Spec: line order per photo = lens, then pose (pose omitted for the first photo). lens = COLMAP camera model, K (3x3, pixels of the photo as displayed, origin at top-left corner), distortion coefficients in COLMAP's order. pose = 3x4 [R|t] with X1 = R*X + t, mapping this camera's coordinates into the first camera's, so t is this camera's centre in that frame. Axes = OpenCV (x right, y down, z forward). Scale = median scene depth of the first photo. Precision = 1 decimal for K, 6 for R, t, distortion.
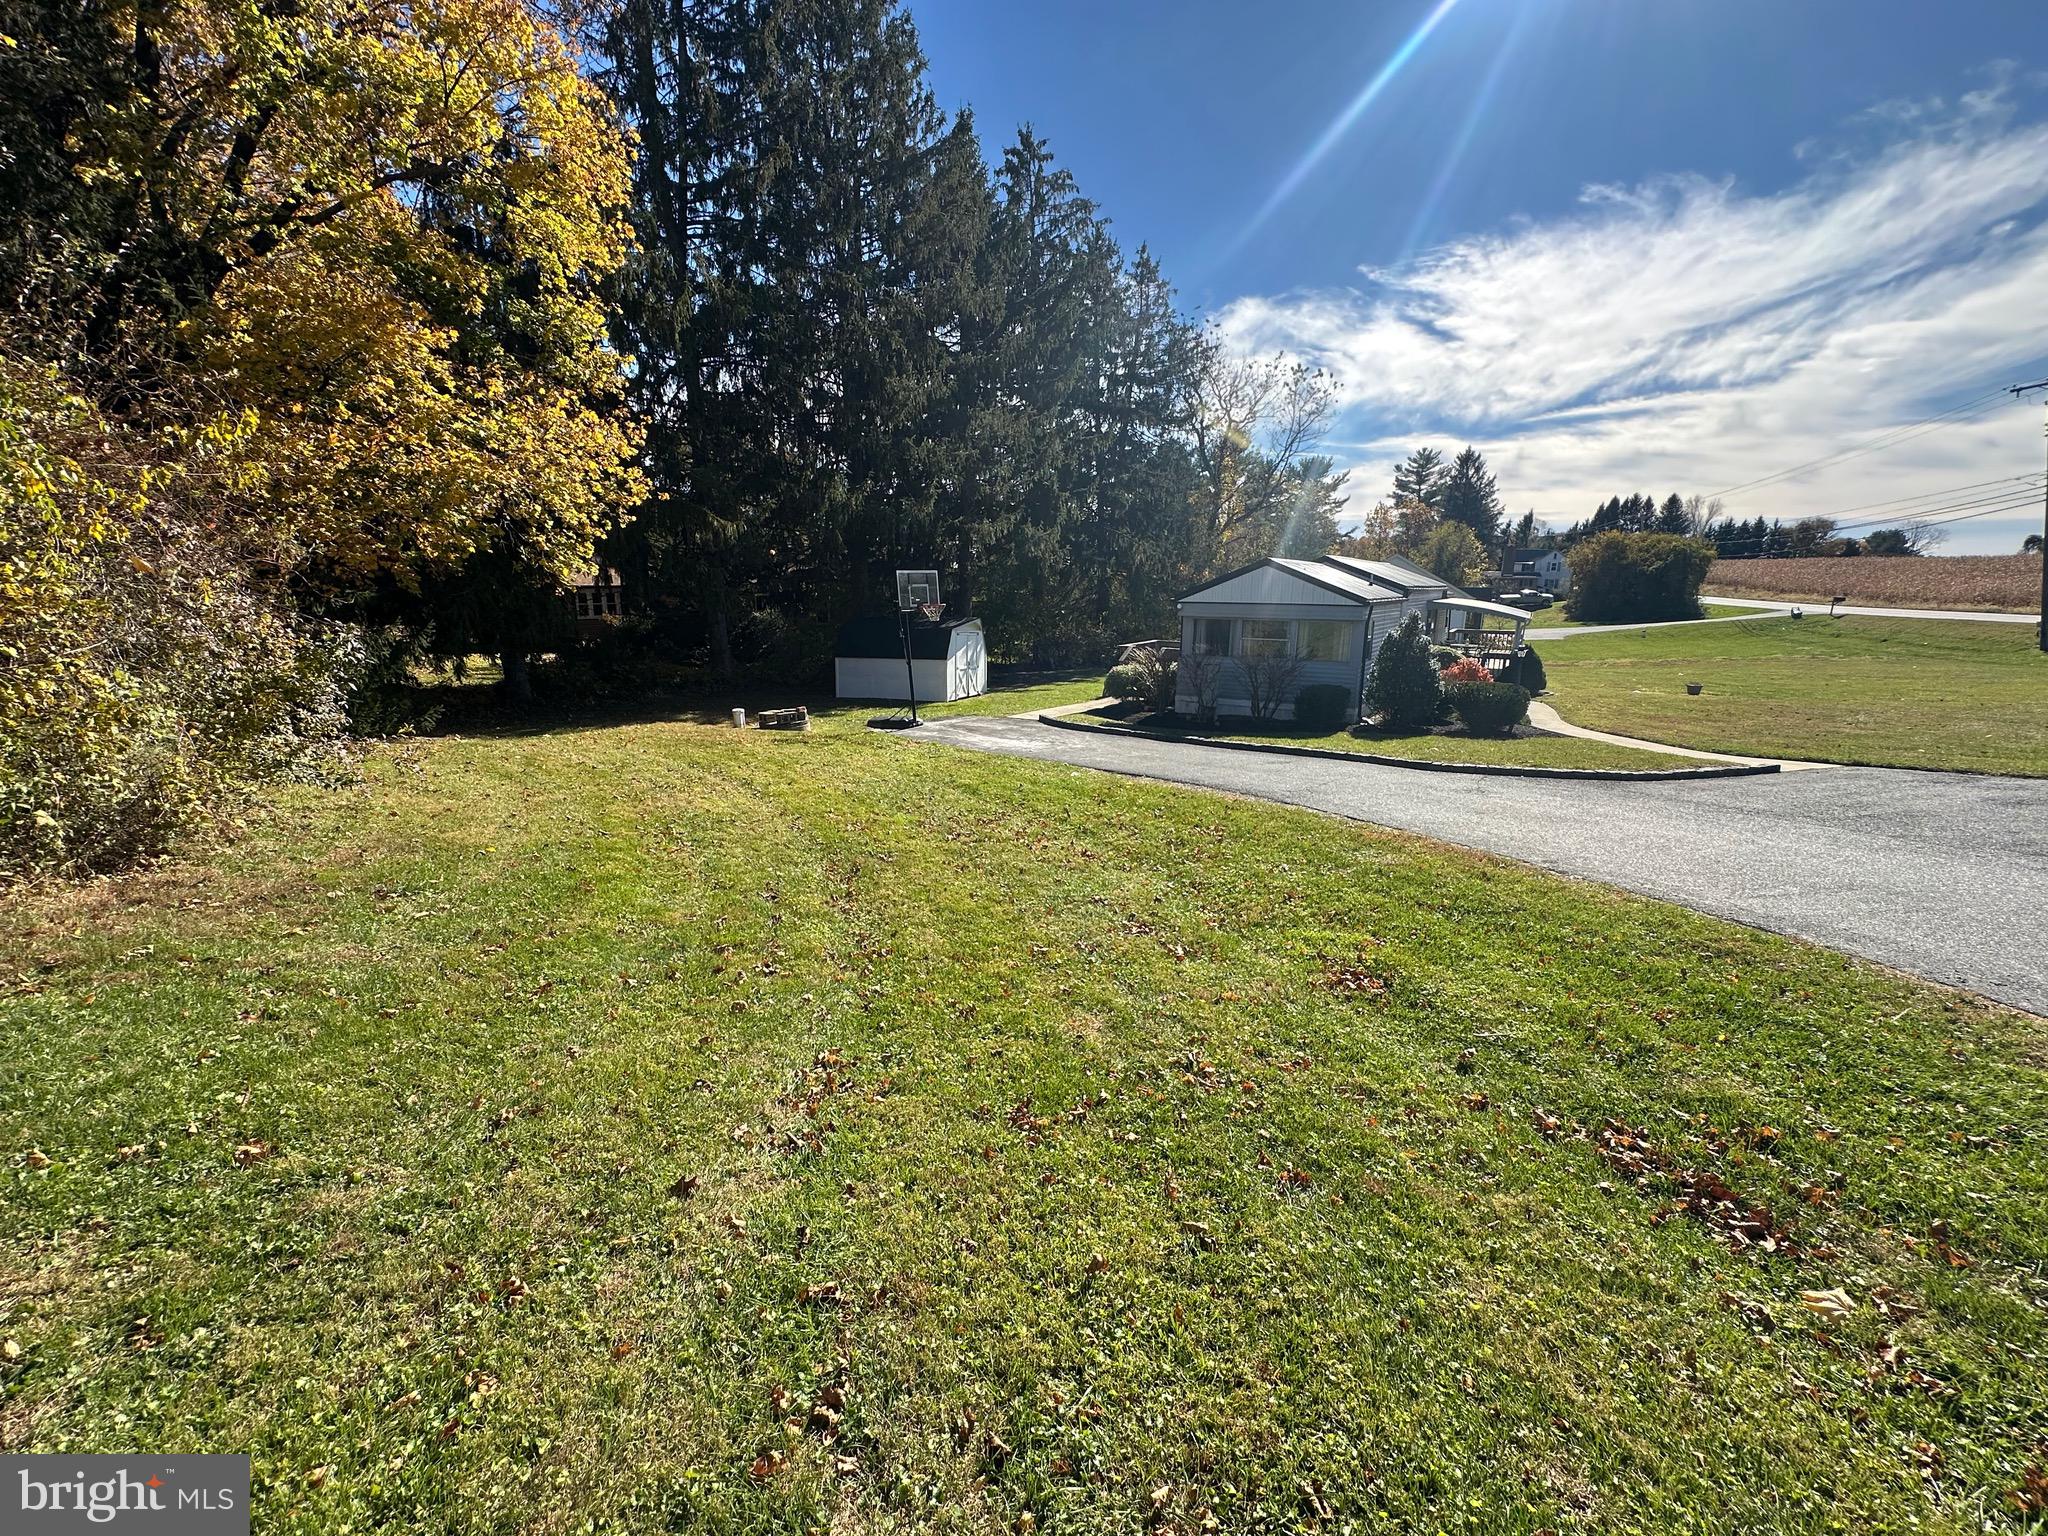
lens RADIAL K [[820.7, 0, 1029.3], [0, 820.7, 764.5], [0, 0, 1]] dist [-0.001216, -0.000425]
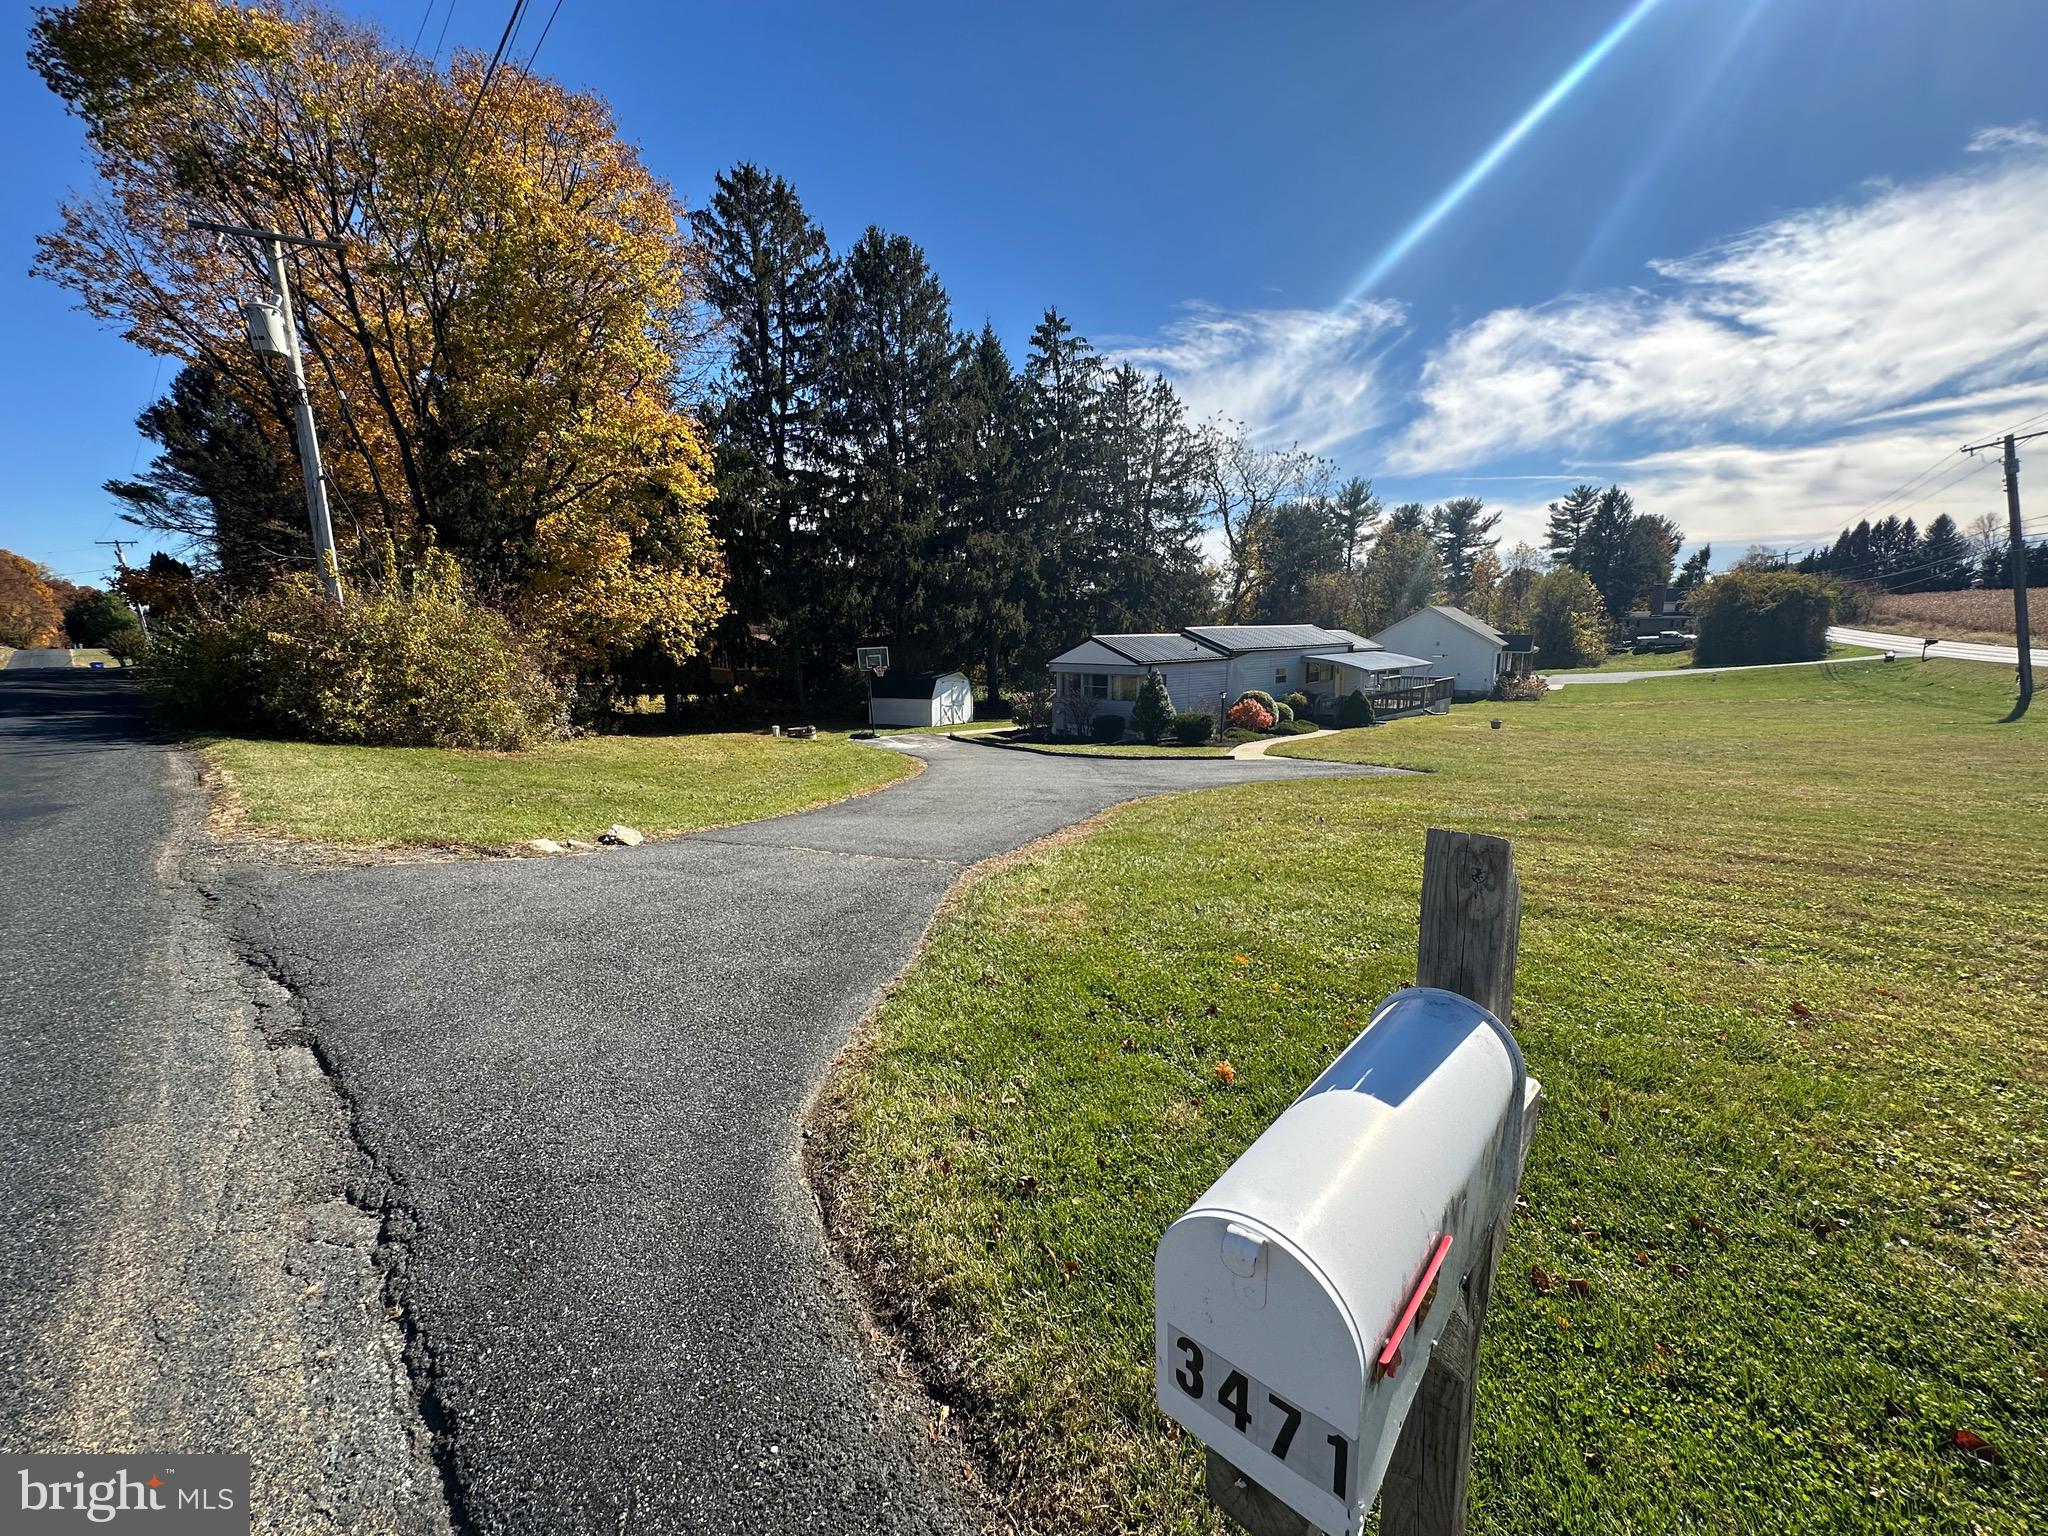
lens RADIAL K [[816.8, 0, 1026.5], [0, 816.8, 766.6], [0, 0, 1]] dist [0.000239, 0.000037]
pose [[0.974009, 0.022291, -0.225409, 0.270131], [-0.032959, 0.998502, -0.043676, 0.037252], [0.224098, 0.049970, 0.973285, -0.278932]]
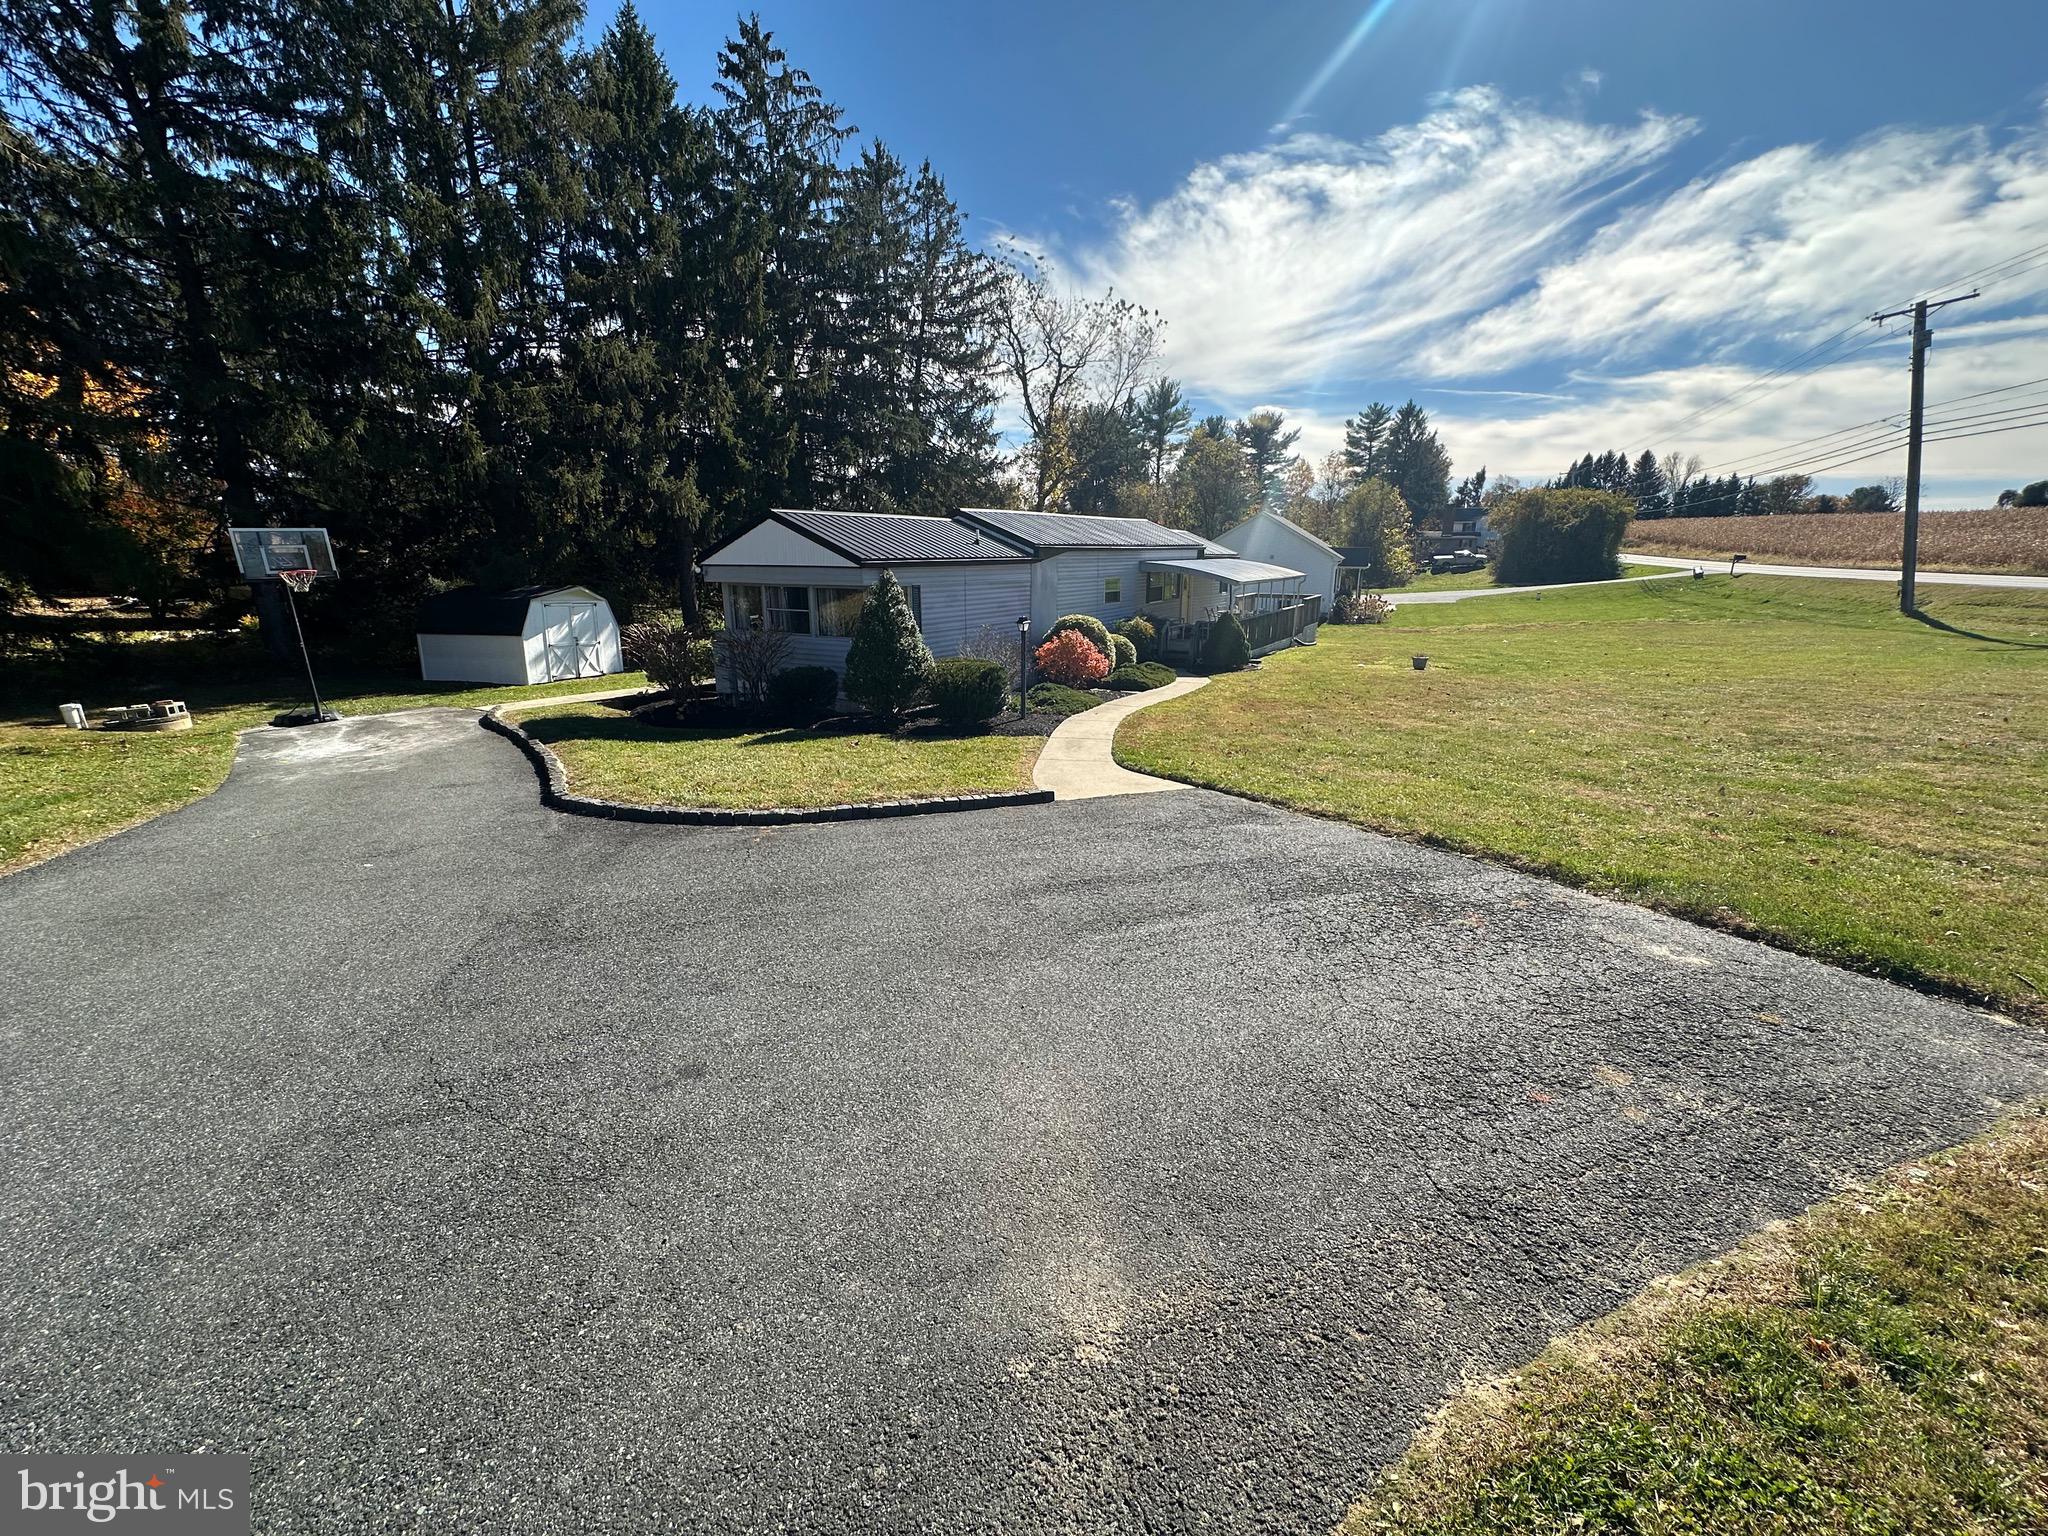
lens RADIAL K [[820.7, 0, 1029.3], [0, 820.7, 764.5], [0, 0, 1]] dist [-0.001216, -0.000425]
pose [[0.999946, -0.009715, 0.003781, 0.275888], [0.009559, 0.999180, 0.039347, -0.015718], [-0.004160, -0.039309, 0.999218, 0.094873]]
